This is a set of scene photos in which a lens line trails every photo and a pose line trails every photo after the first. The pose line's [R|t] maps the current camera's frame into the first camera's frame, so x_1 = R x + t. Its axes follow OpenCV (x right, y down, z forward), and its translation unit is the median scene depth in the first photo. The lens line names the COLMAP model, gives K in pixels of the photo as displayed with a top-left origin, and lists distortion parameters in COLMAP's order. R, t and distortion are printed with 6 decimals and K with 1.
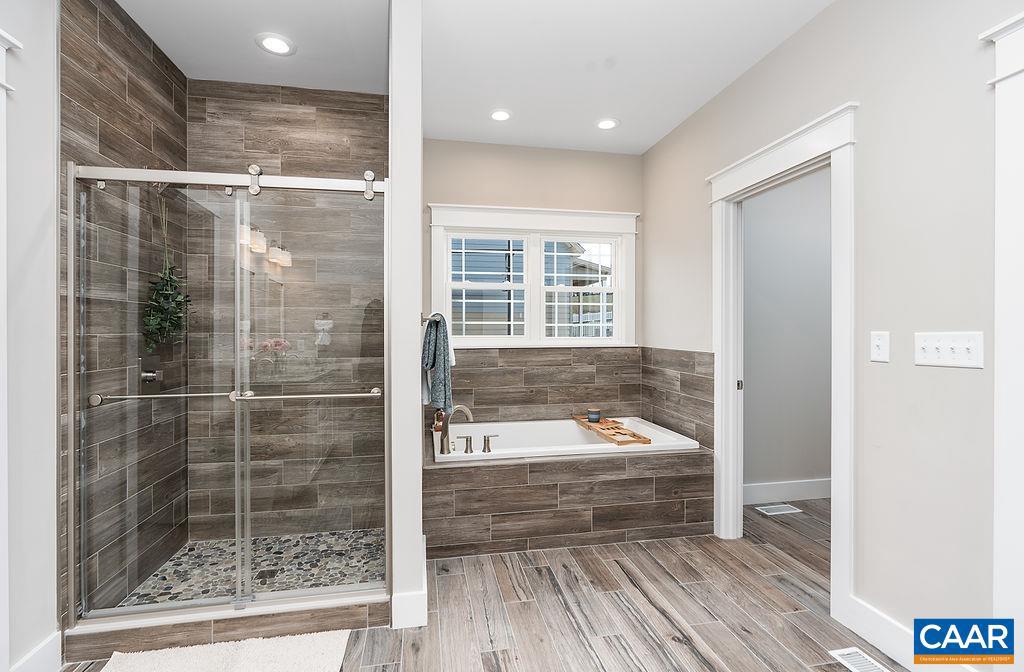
lens RADIAL K [[492.1, 0, 512.9], [0, 492.1, 330.7], [0, 0, 1]] dist [0.000689, 0.001025]
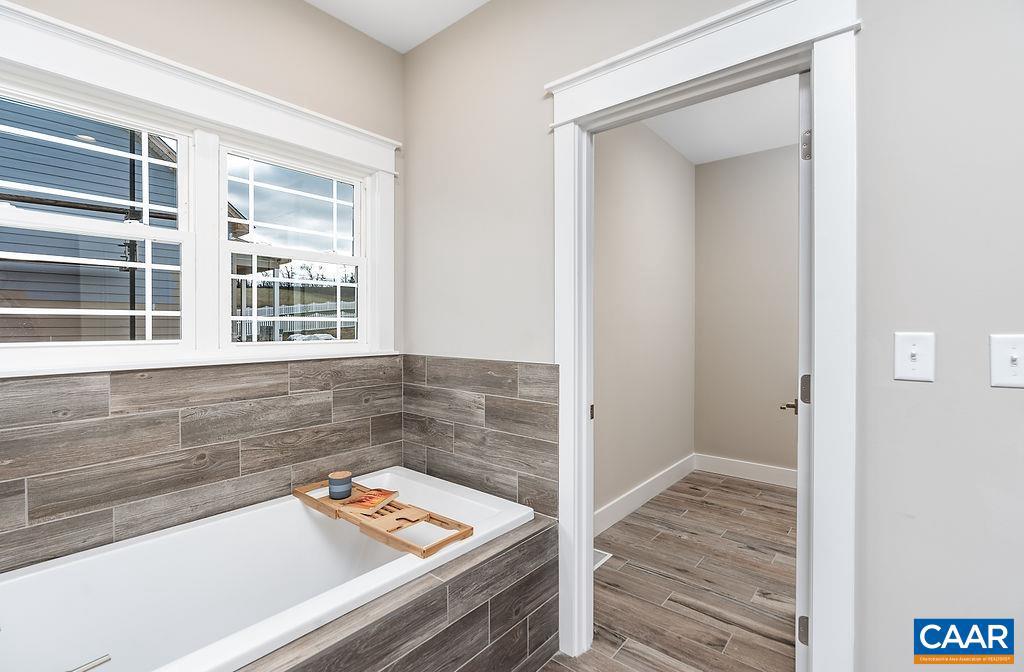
lens RADIAL K [[465.7, 0, 510.1], [0, 465.7, 330.8], [0, 0, 1]] dist [-0.008115, 0.000063]
pose [[0.776539, -0.005378, 0.630046, -0.012894], [0.000806, 0.999971, 0.007543, -0.002649], [-0.630068, -0.005350, 0.776521, 0.501159]]
